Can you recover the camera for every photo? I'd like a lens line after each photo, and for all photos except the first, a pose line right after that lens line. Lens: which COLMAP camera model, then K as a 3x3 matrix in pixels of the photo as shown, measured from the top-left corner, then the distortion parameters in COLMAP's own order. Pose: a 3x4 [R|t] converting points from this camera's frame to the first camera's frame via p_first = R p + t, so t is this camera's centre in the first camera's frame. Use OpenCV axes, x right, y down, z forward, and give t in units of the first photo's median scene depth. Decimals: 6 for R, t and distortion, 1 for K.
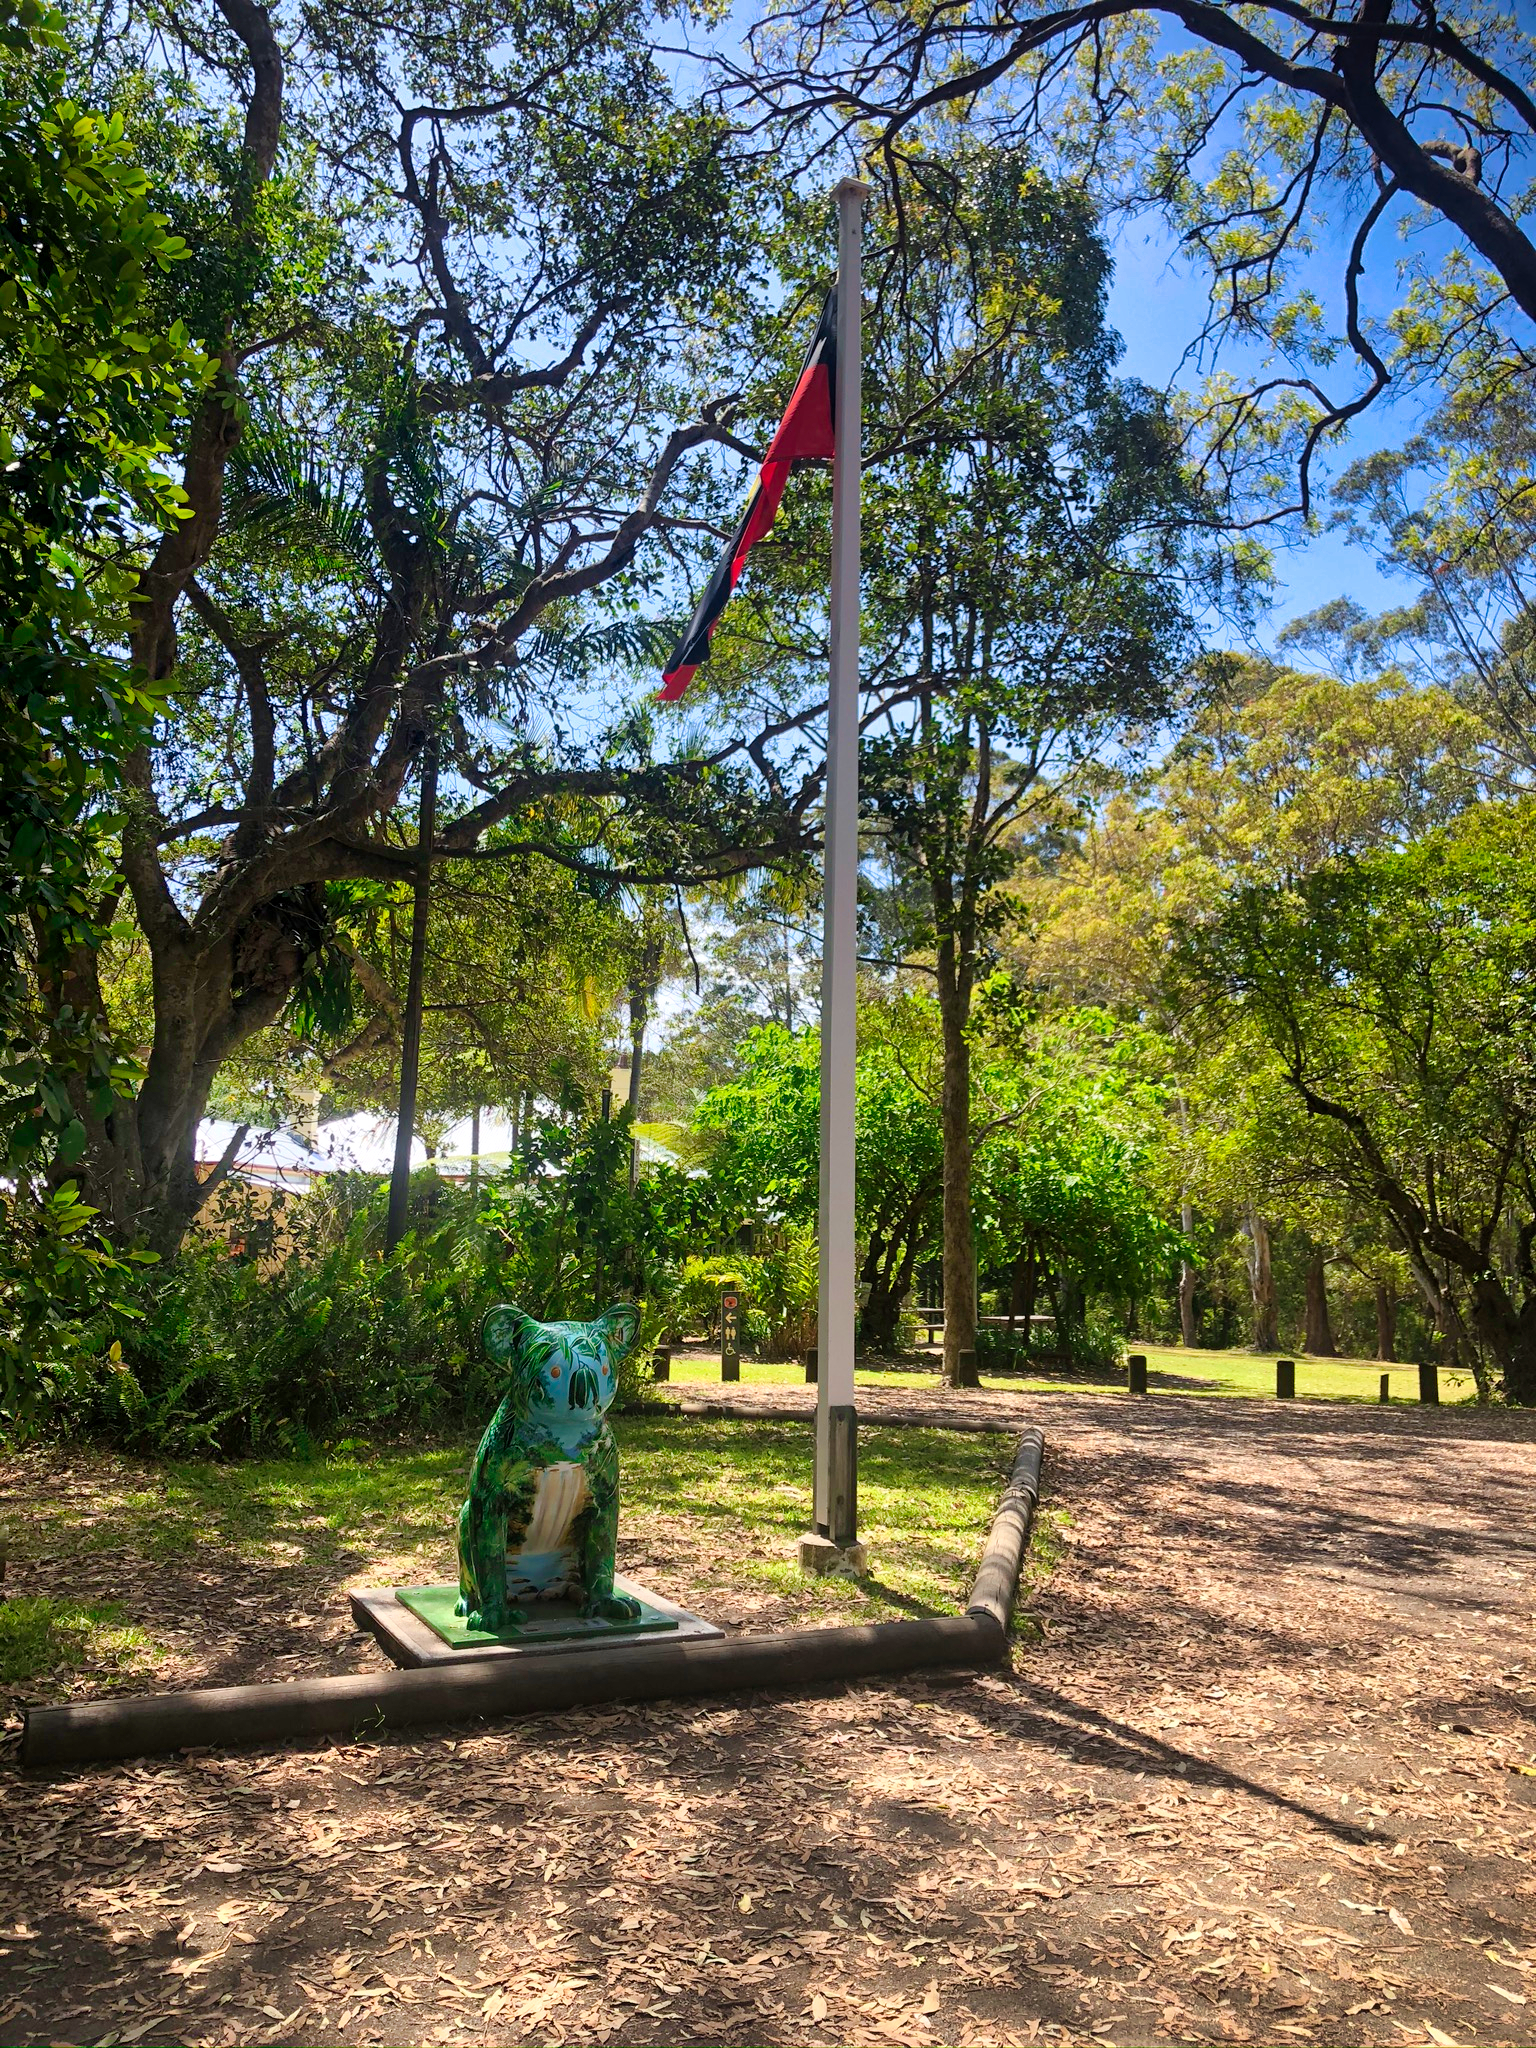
lens RADIAL K [[1642.2, 0, 768.0], [0, 1642.2, 1024.0], [0, 0, 1]] dist [0.122403, -0.368908]
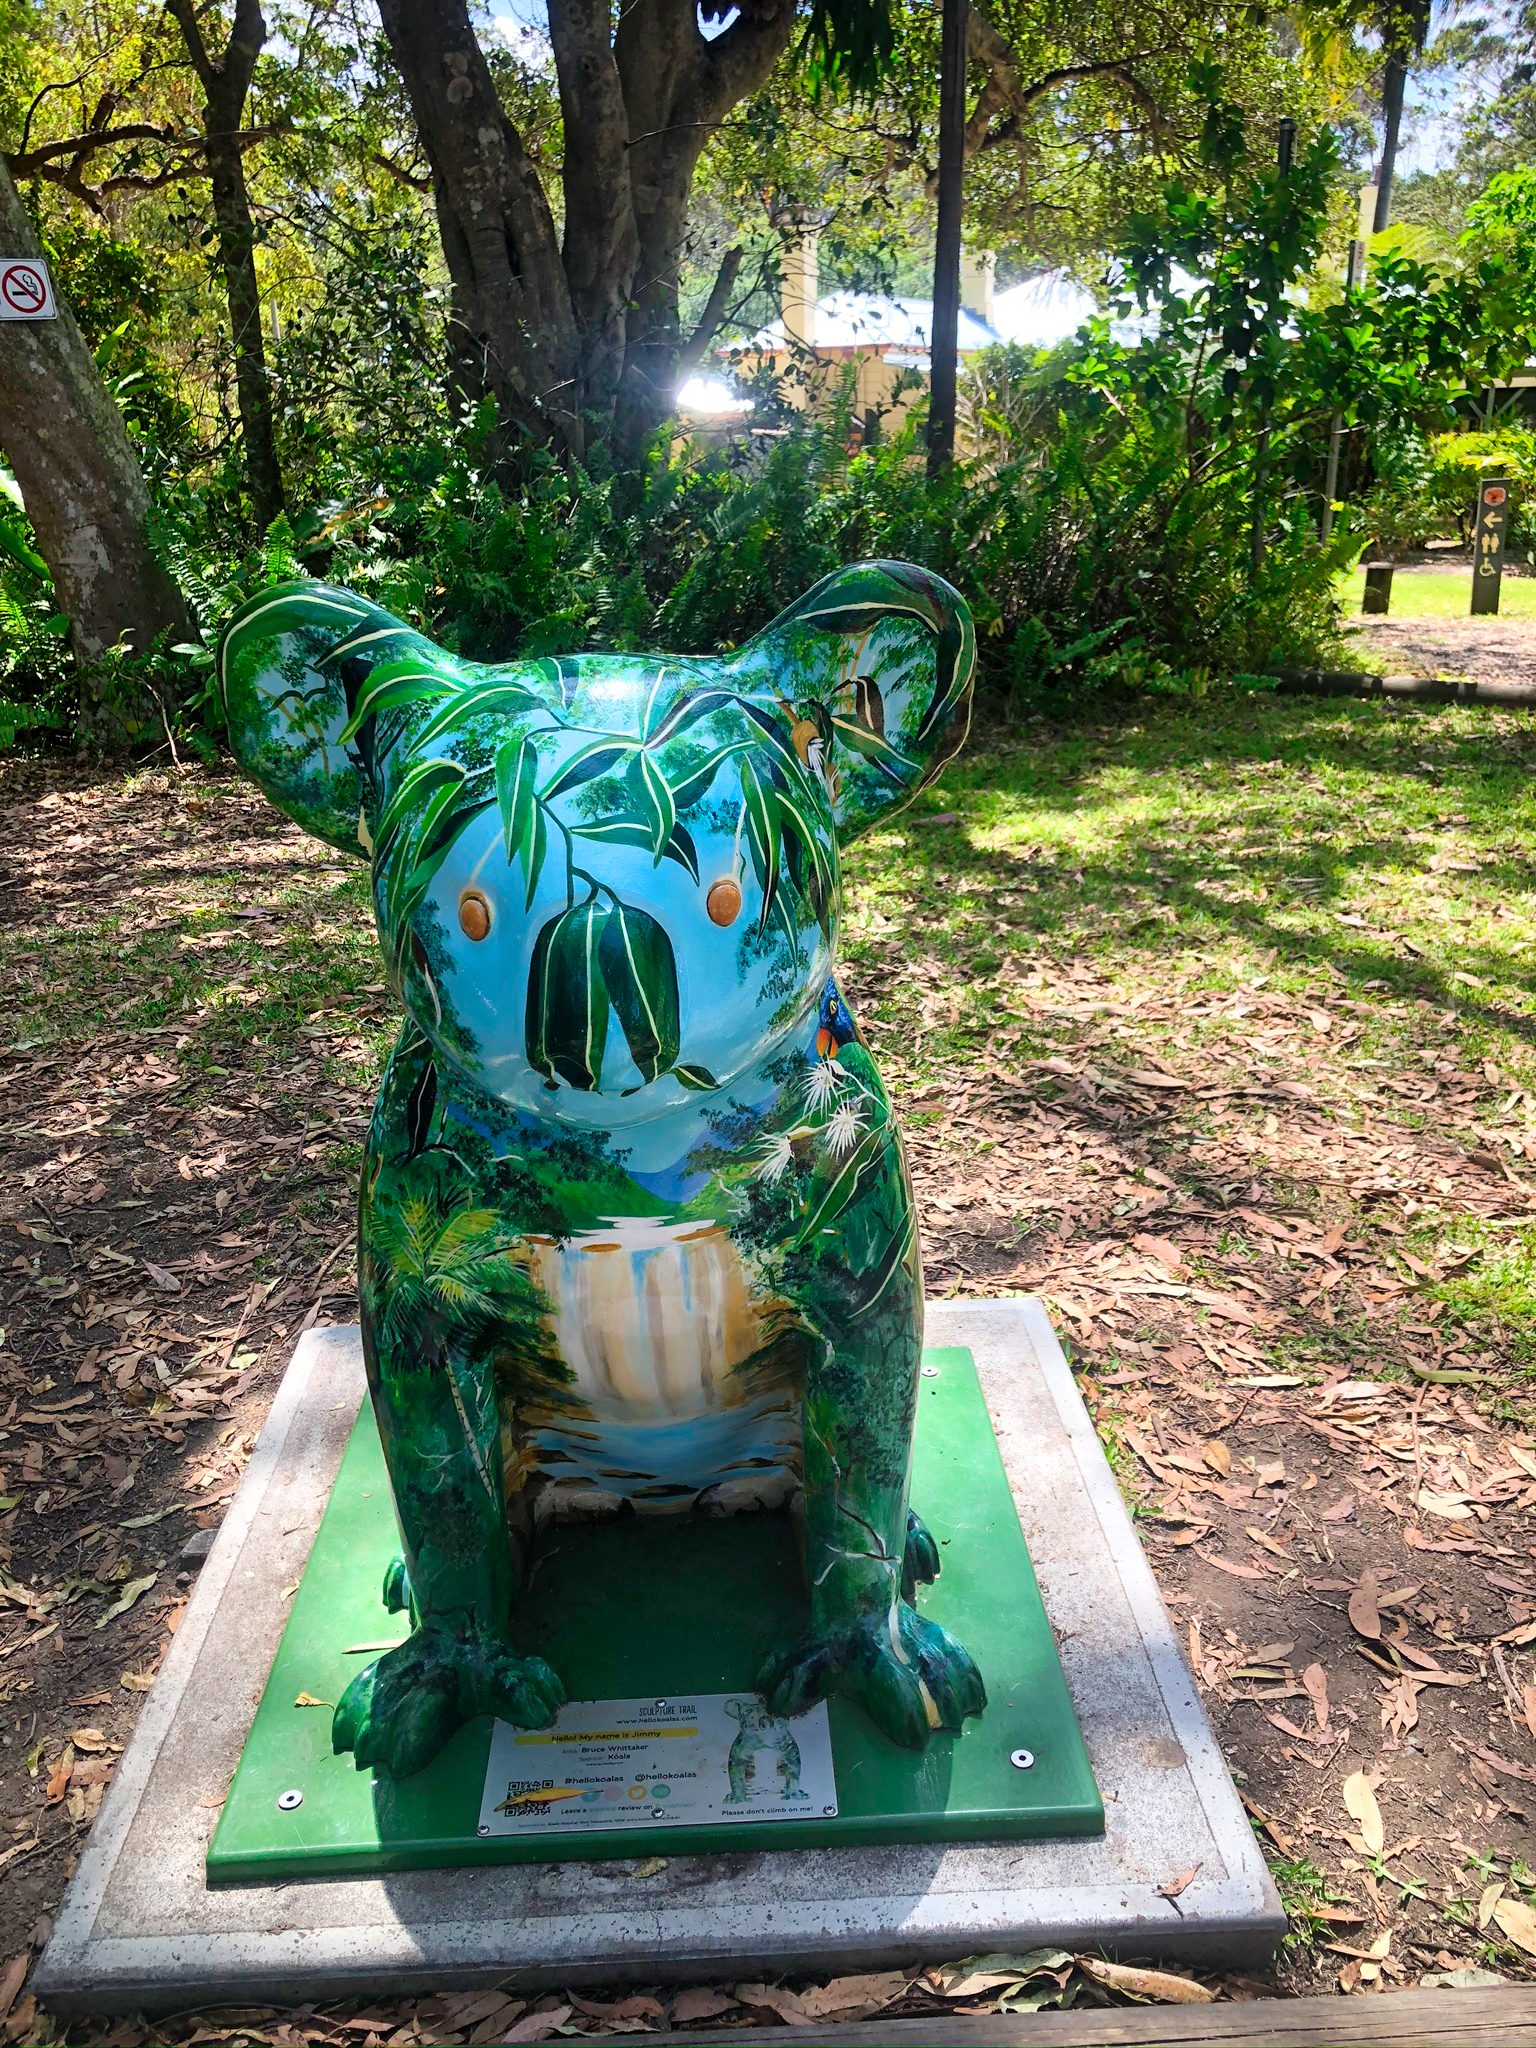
lens RADIAL K [[1646.2, 0, 768.0], [0, 1646.2, 1024.0], [0, 0, 1]] dist [-0.004871, 0.041500]
pose [[0.911332, 0.093017, -0.401026, -0.004105], [0.099772, 0.895192, 0.434369, 0.055904], [0.399399, -0.435866, 0.806537, 0.344309]]
